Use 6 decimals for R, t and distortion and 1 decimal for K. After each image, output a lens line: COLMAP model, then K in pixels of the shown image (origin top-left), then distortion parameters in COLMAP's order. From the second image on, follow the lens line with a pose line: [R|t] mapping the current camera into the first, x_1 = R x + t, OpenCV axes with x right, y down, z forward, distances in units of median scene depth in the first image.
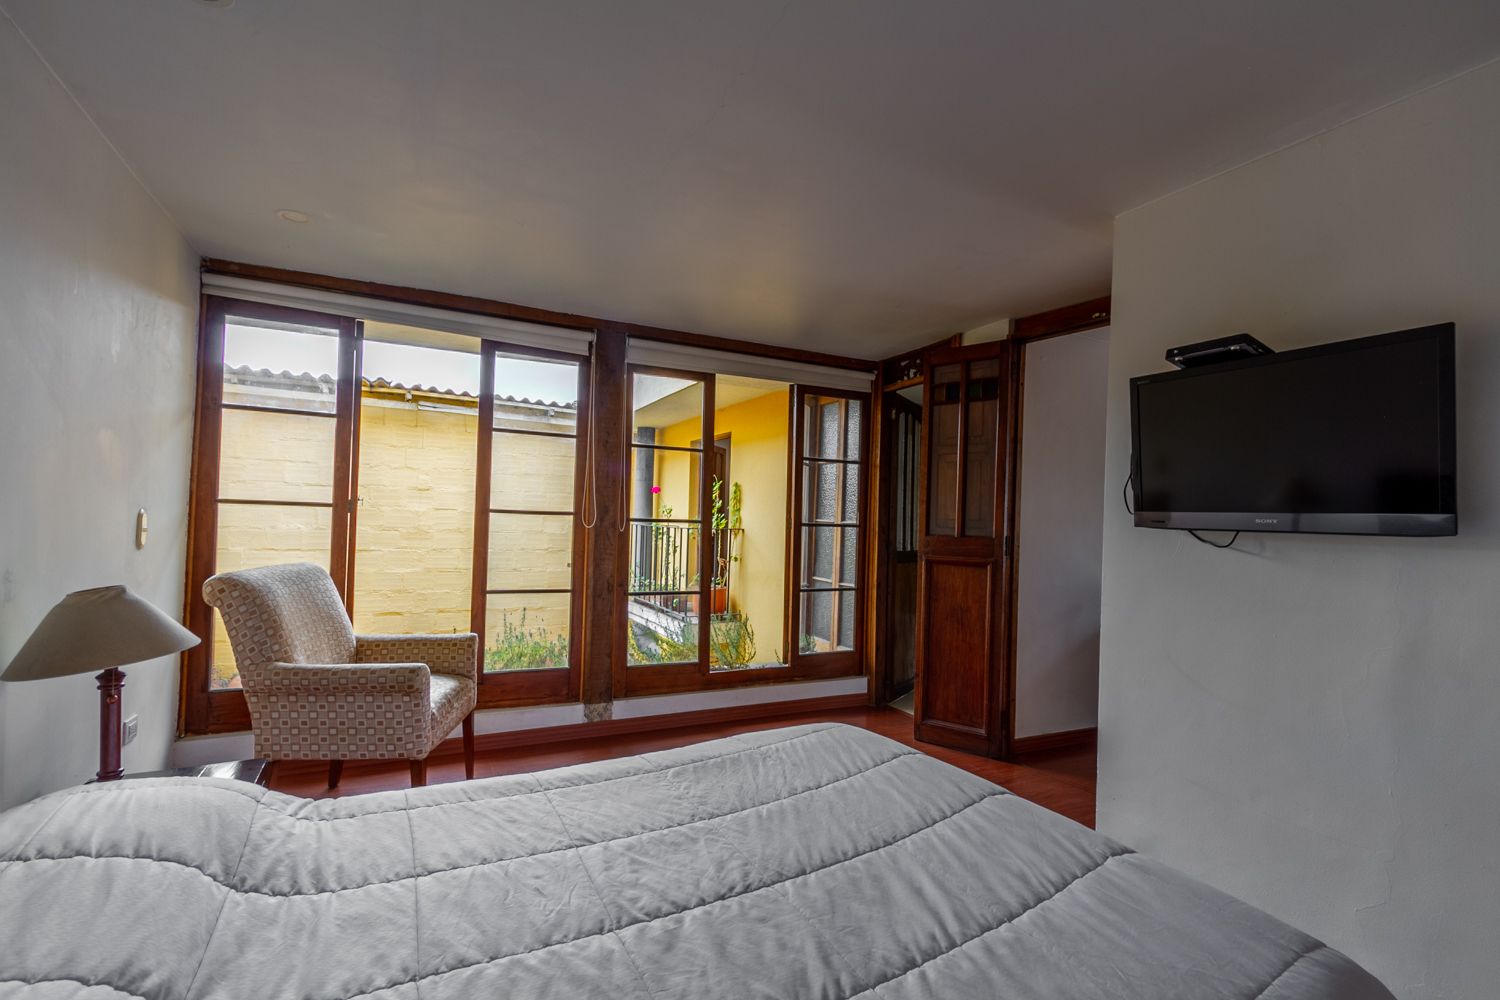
lens RADIAL K [[711.9, 0, 750.8], [0, 711.9, 507.6], [0, 0, 1]] dist [0.005084, 0.000475]
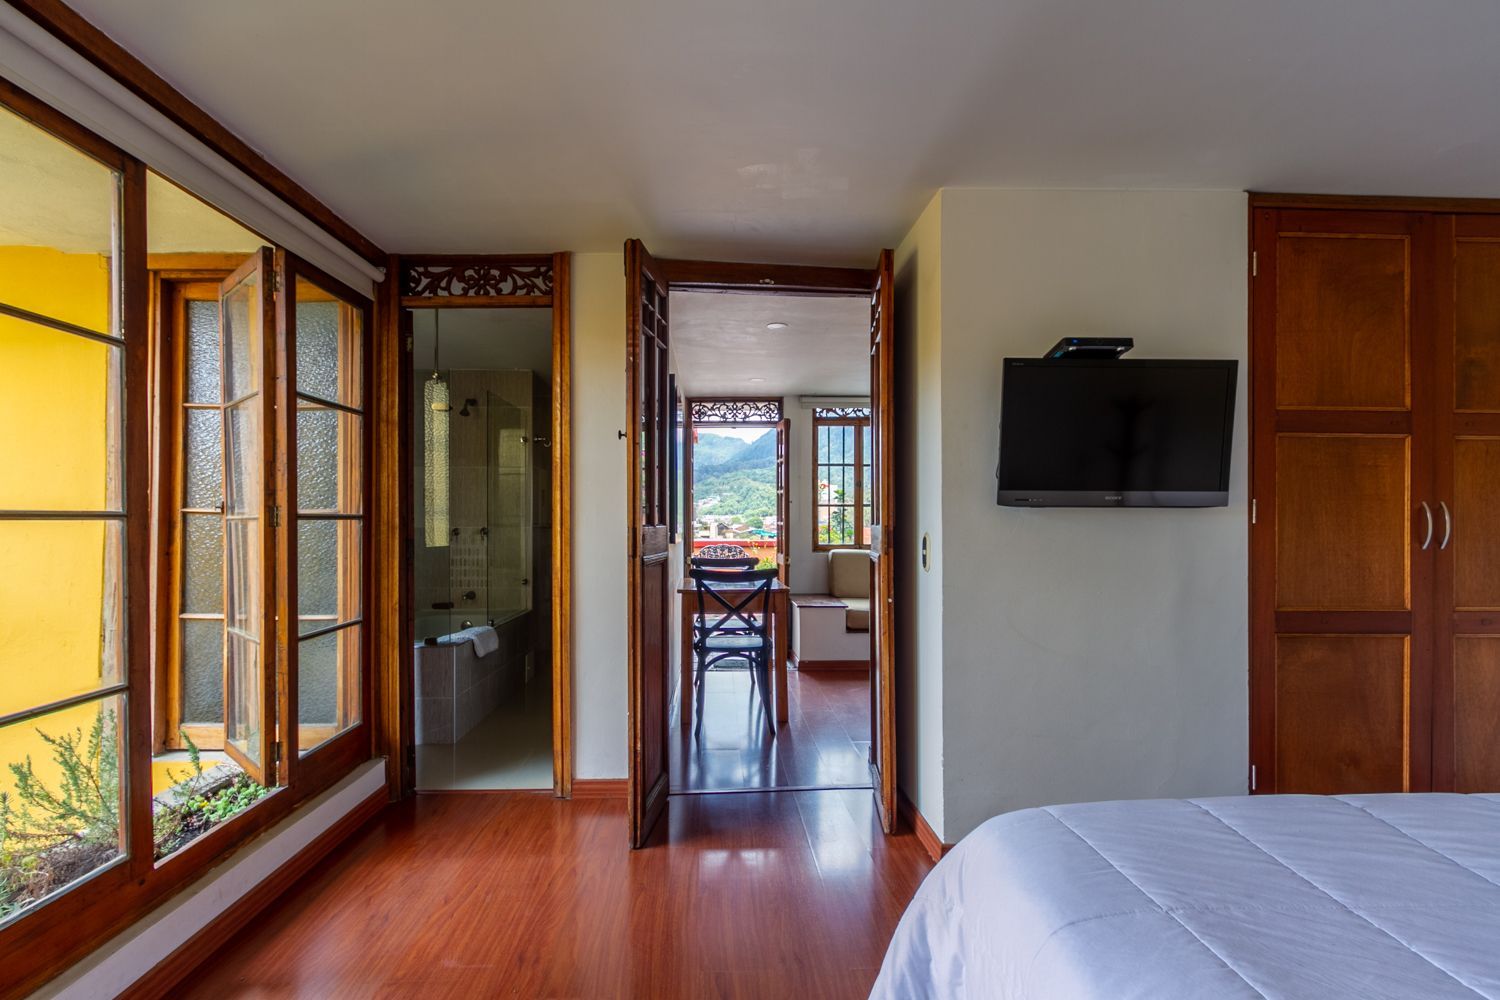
lens RADIAL K [[711.9, 0, 752.7], [0, 711.9, 506.4], [0, 0, 1]] dist [0.005084, 0.000475]
pose [[0.412722, -0.020162, 0.910634, -0.296657], [-0.000193, 0.999753, 0.022222, 0.003447], [-0.910857, -0.009347, 0.412616, 0.498809]]
